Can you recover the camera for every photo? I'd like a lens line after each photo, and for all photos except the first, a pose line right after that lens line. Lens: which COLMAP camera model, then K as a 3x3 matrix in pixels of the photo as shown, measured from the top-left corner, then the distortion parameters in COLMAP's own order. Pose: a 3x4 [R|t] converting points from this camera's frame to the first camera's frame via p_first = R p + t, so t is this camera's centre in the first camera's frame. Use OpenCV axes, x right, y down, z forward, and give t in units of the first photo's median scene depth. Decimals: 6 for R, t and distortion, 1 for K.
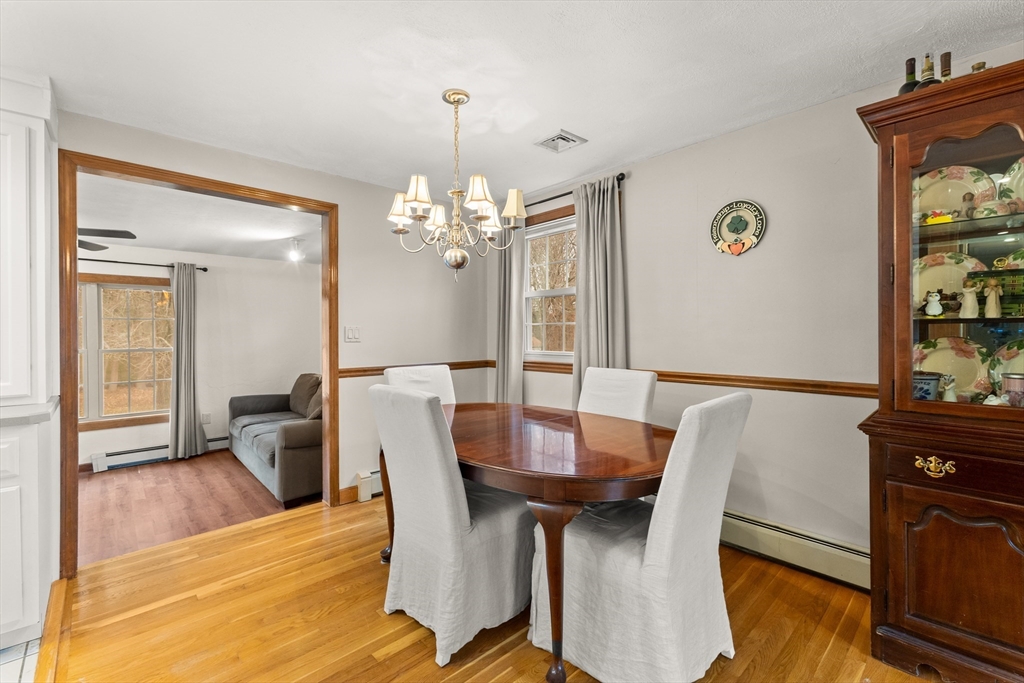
lens RADIAL K [[447.4, 0, 510.3], [0, 447.4, 333.4], [0, 0, 1]] dist [0.010166, -0.001250]
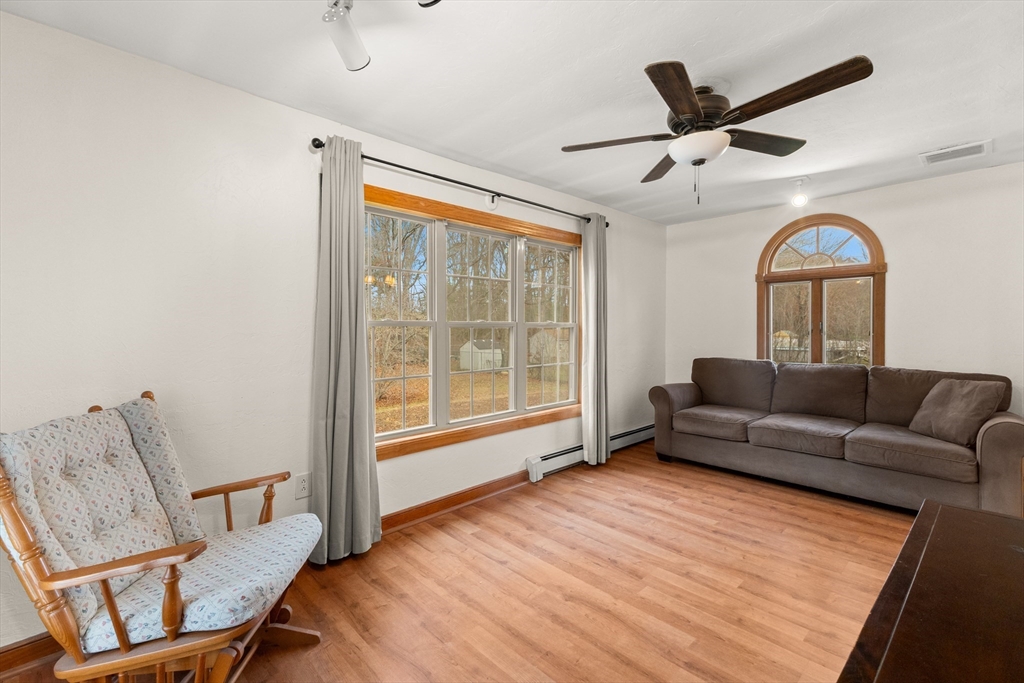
lens RADIAL K [[447.4, 0, 510.4], [0, 447.4, 331.0], [0, 0, 1]] dist [0.010166, -0.001250]
pose [[0.999977, 0.005949, 0.003406, -2.066755], [-0.005966, 0.999970, 0.005005, 0.101061], [-0.003376, -0.005025, 0.999982, 0.495090]]
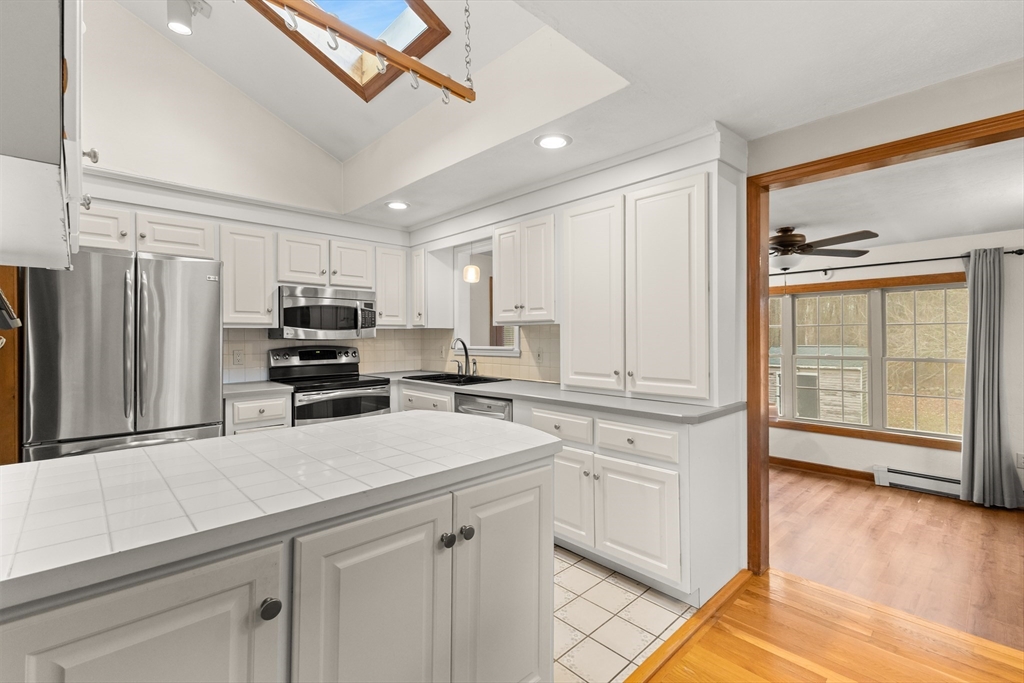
lens RADIAL K [[447.4, 0, 504.9], [0, 447.4, 336.3], [0, 0, 1]] dist [0.010166, -0.001250]
pose [[-0.003435, 0.001336, -0.999993, 0.102512], [0.003597, 0.999993, 0.001323, -0.028135], [0.999988, -0.003592, -0.003440, 0.439738]]
